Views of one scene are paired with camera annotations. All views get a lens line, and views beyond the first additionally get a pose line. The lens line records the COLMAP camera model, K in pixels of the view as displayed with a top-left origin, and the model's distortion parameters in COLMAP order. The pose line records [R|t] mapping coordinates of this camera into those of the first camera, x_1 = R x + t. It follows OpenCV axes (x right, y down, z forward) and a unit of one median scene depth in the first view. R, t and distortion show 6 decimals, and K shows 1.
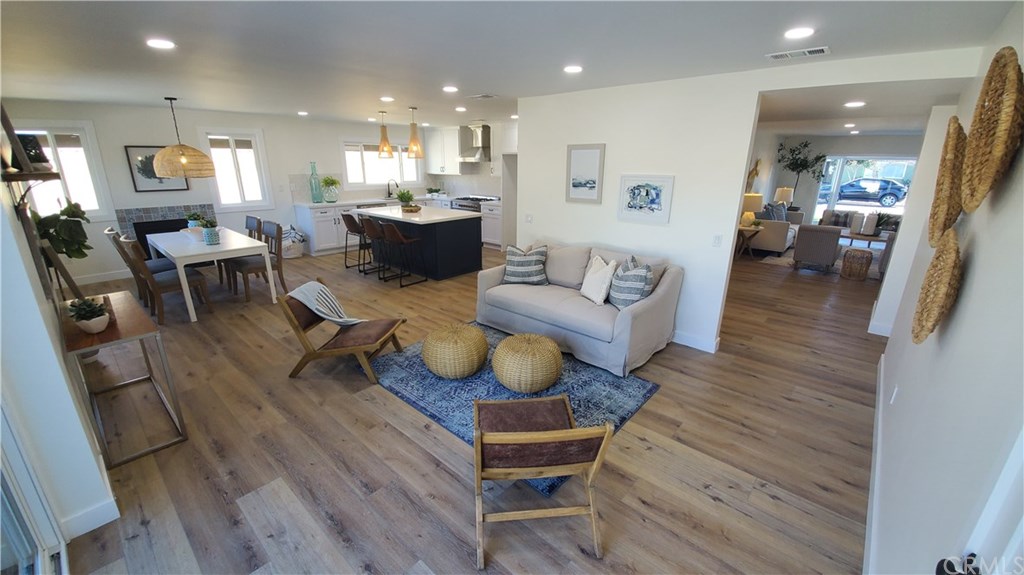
lens RADIAL K [[409.3, 0, 515.5], [0, 409.3, 292.5], [0, 0, 1]] dist [0.000867, -0.011496]
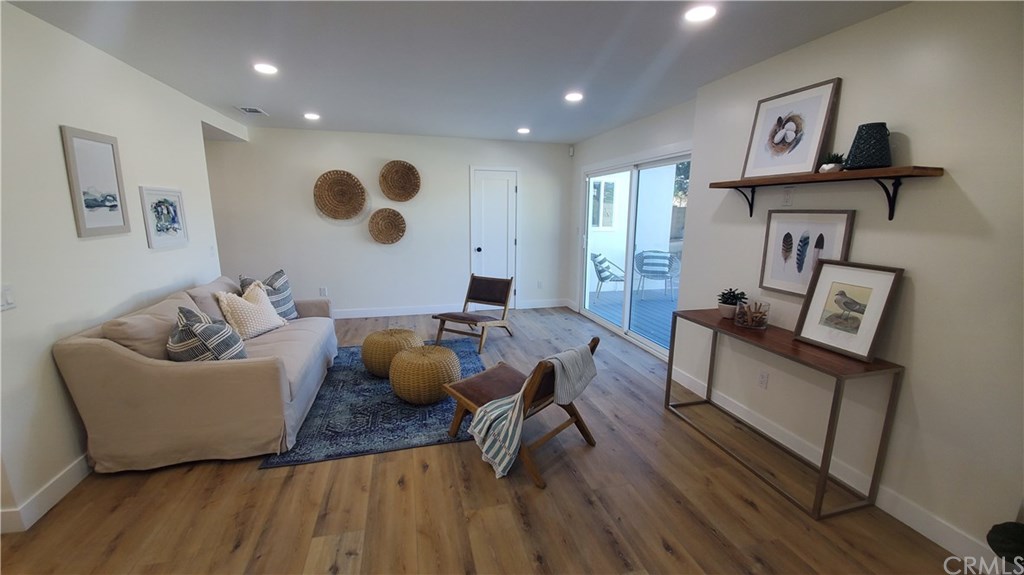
lens RADIAL K [[409.3, 0, 515.5], [0, 409.3, 292.5], [0, 0, 1]] dist [0.000867, -0.011496]
pose [[-0.838714, -0.120794, 0.531007, -0.565963], [0.150966, 0.885298, 0.439837, -0.286603], [-0.523229, 0.449062, -0.724276, 1.063743]]
